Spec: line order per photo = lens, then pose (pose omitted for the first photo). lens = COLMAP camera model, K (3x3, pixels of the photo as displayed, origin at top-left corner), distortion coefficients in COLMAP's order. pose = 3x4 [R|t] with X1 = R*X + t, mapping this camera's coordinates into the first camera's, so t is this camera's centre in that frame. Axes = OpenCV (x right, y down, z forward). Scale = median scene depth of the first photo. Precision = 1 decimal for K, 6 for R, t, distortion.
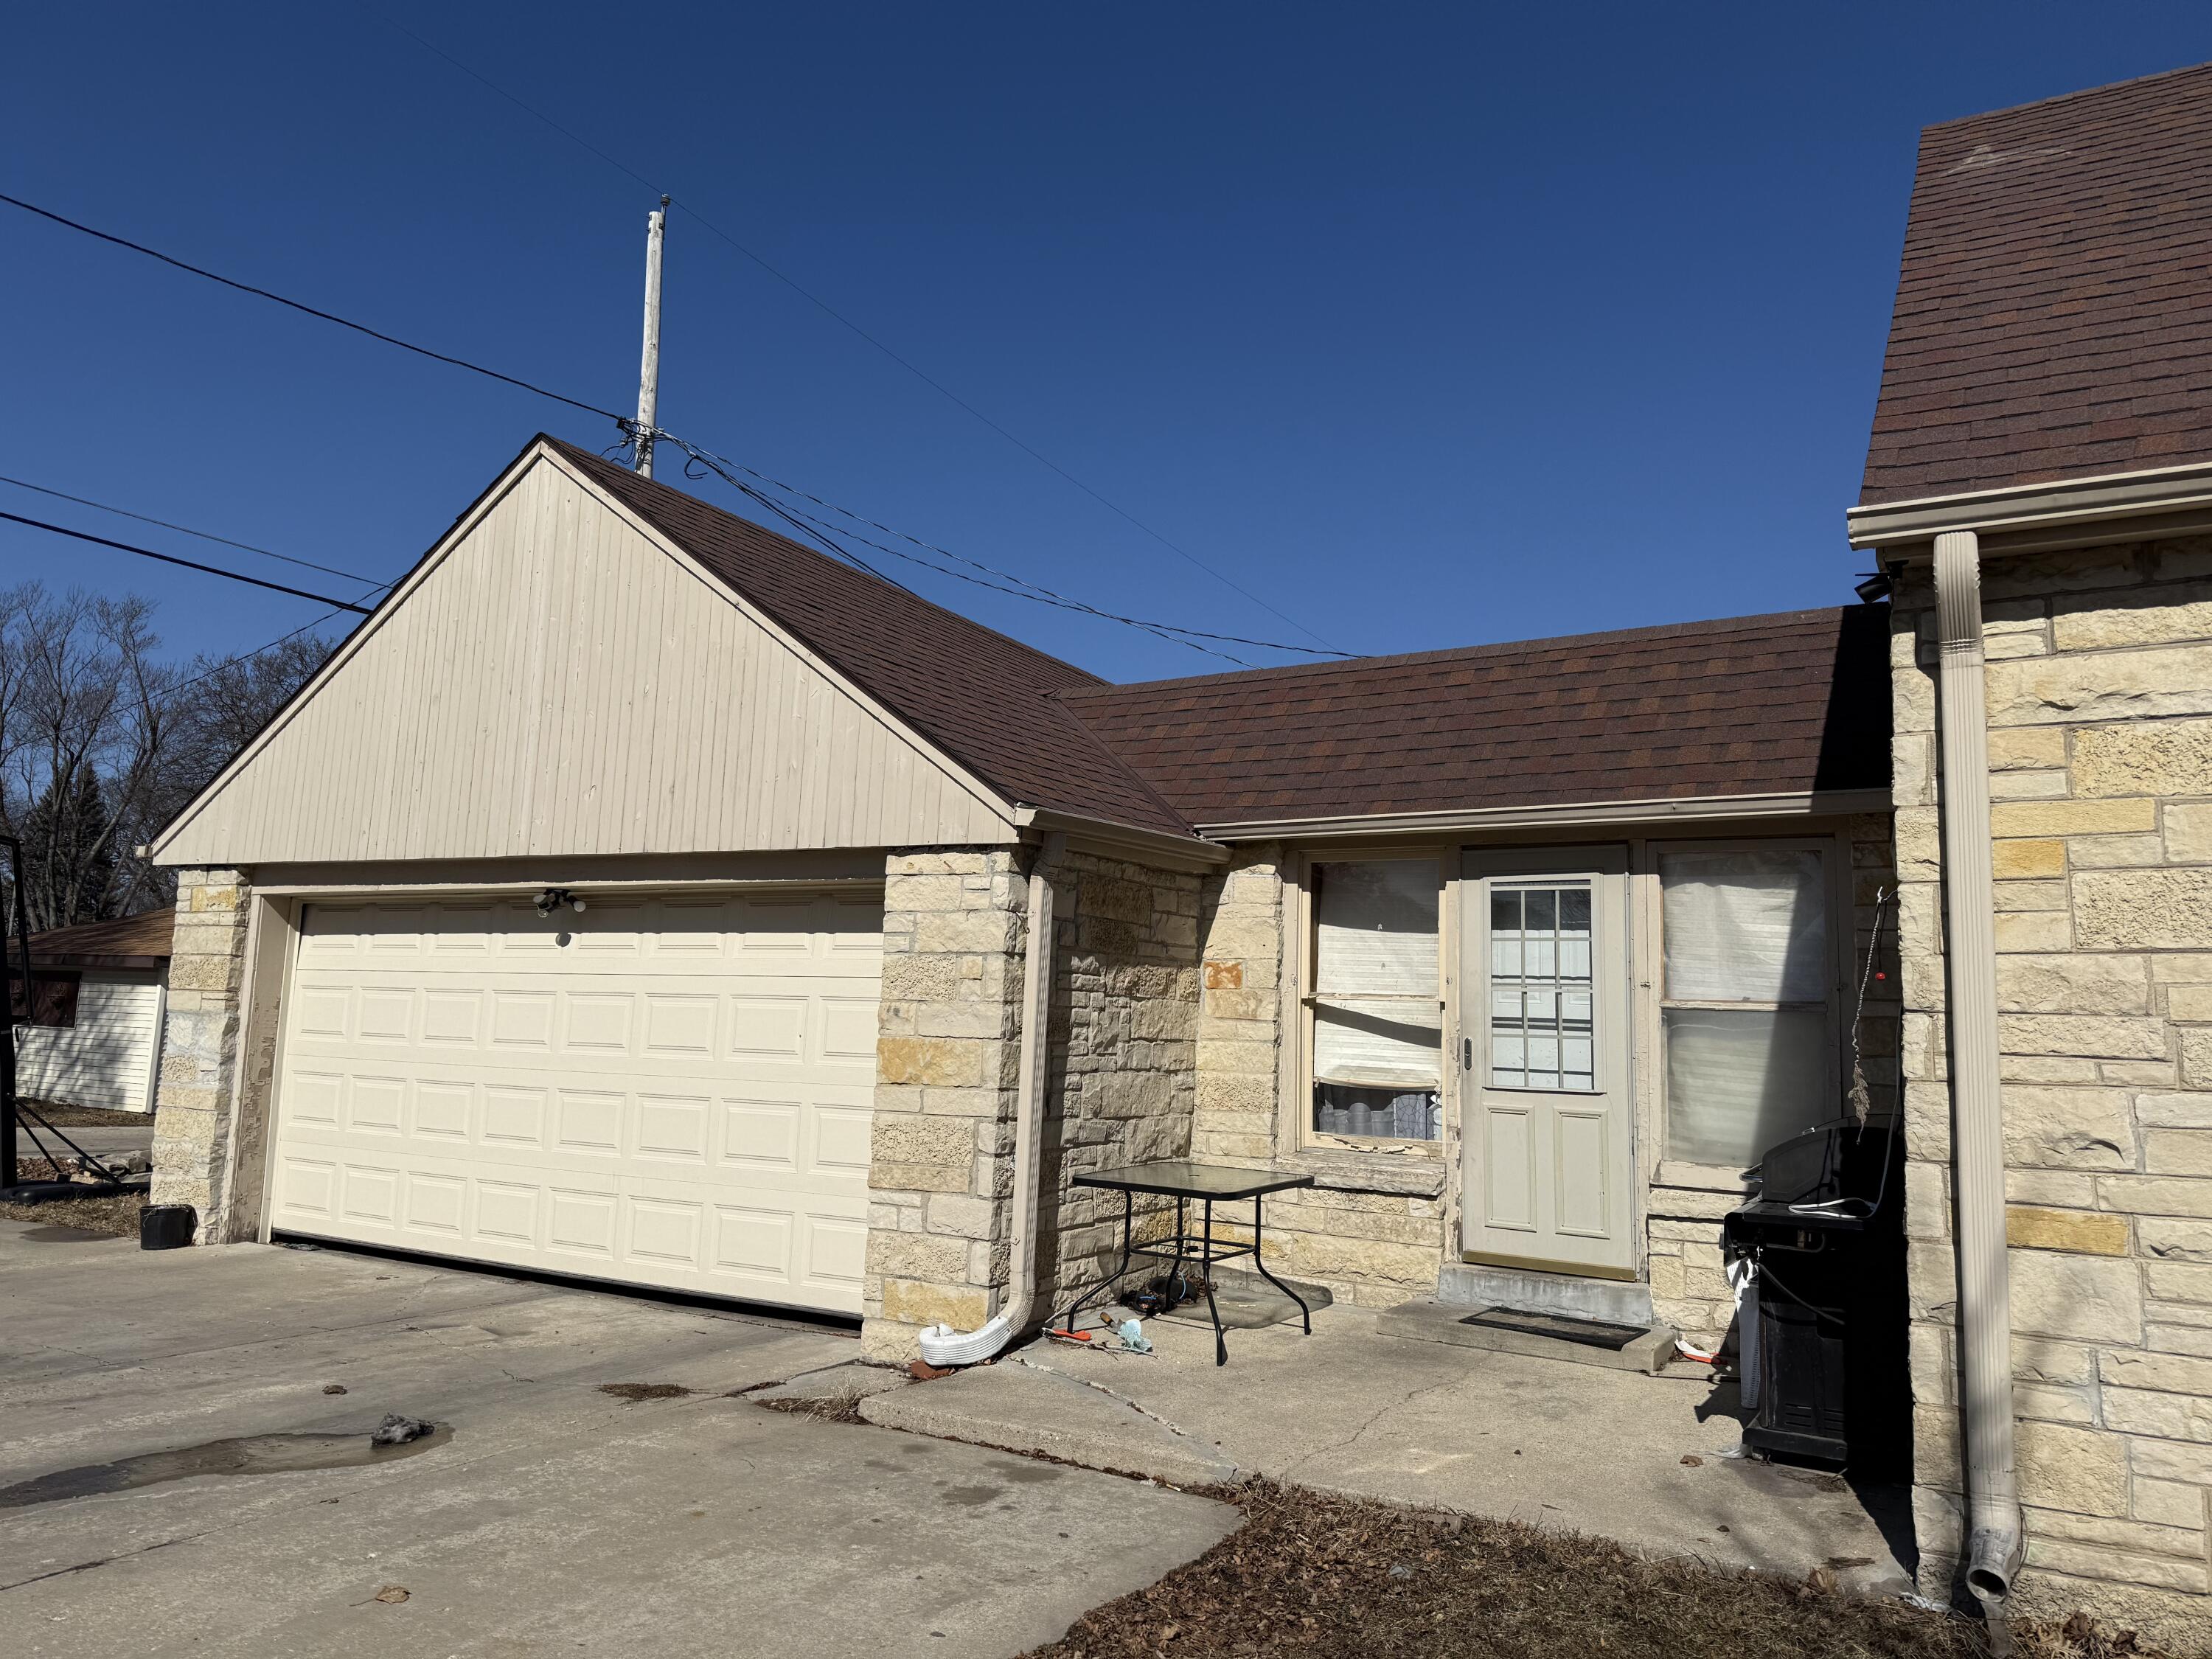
lens RADIAL K [[1563.2, 0, 1106.0], [0, 1563.2, 829.5], [0, 0, 1]] dist [0.200518, -0.412889]
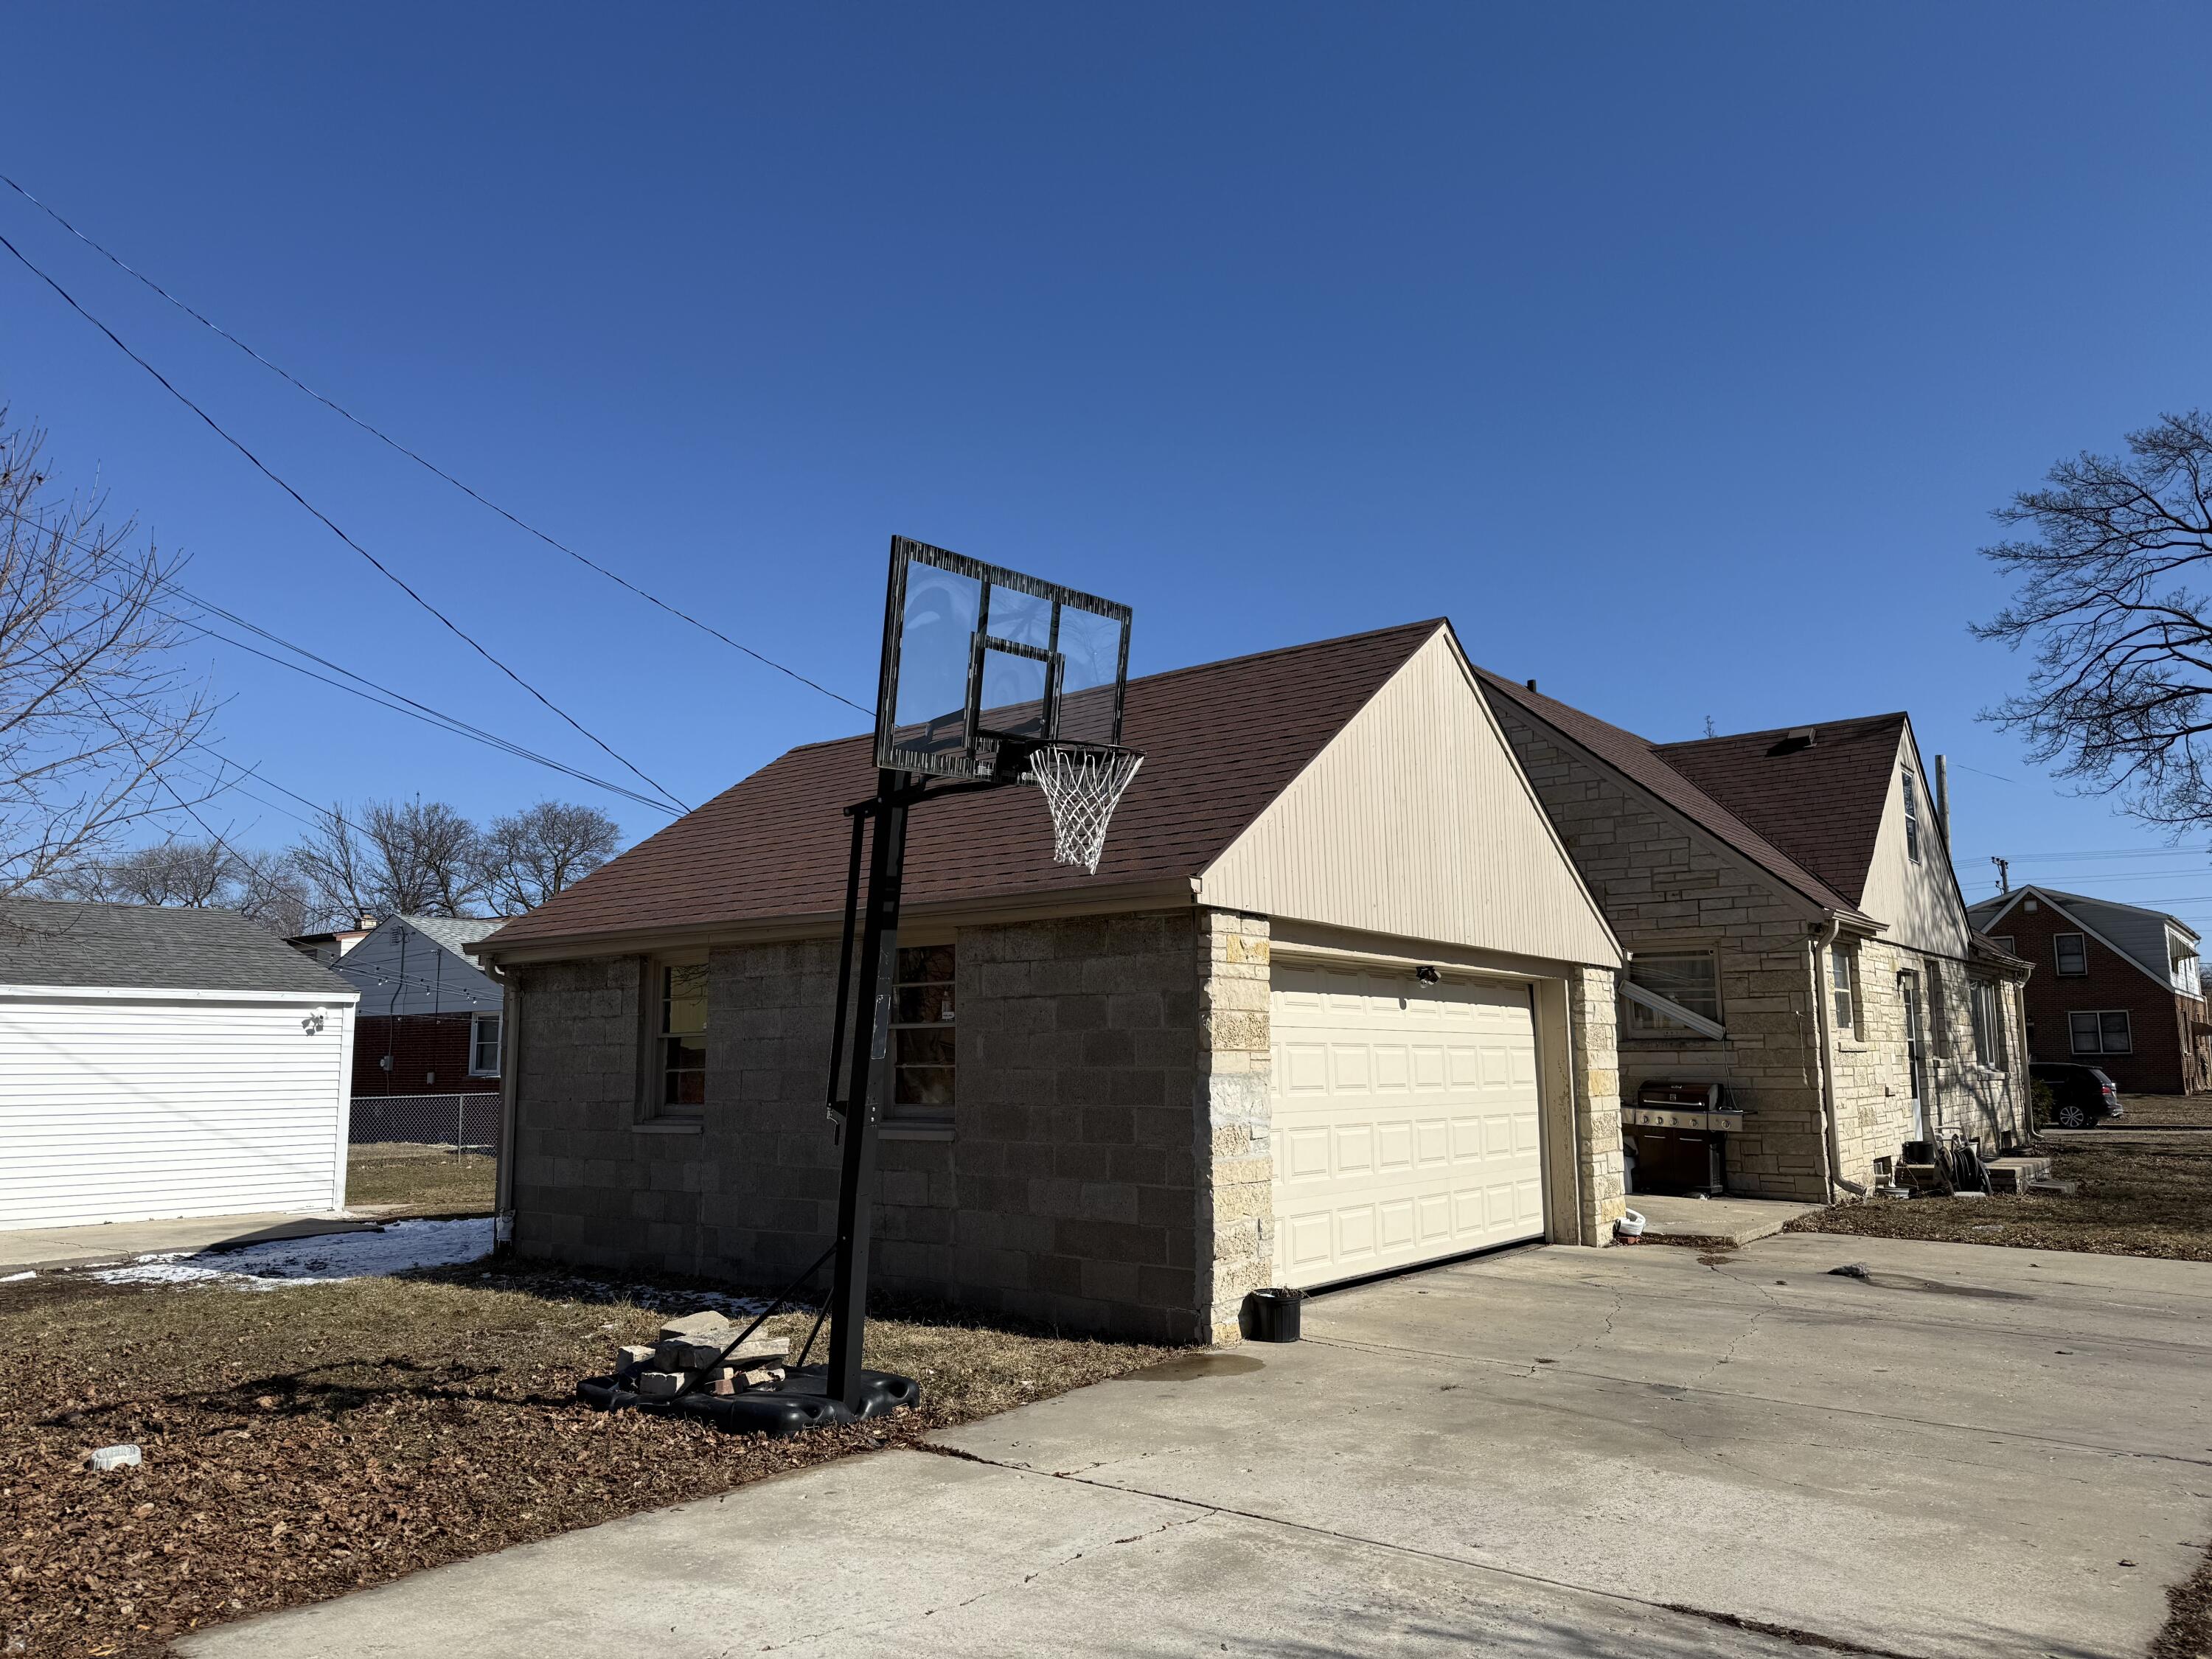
lens RADIAL K [[1539.9, 0, 1106.0], [0, 1539.9, 829.5], [0, 0, 1]] dist [-0.000609, -0.002680]
pose [[0.140423, 0.111111, 0.983837, -1.951751], [-0.123676, 0.987869, -0.093914, 0.092341], [-0.982337, -0.108490, 0.152461, 1.286709]]
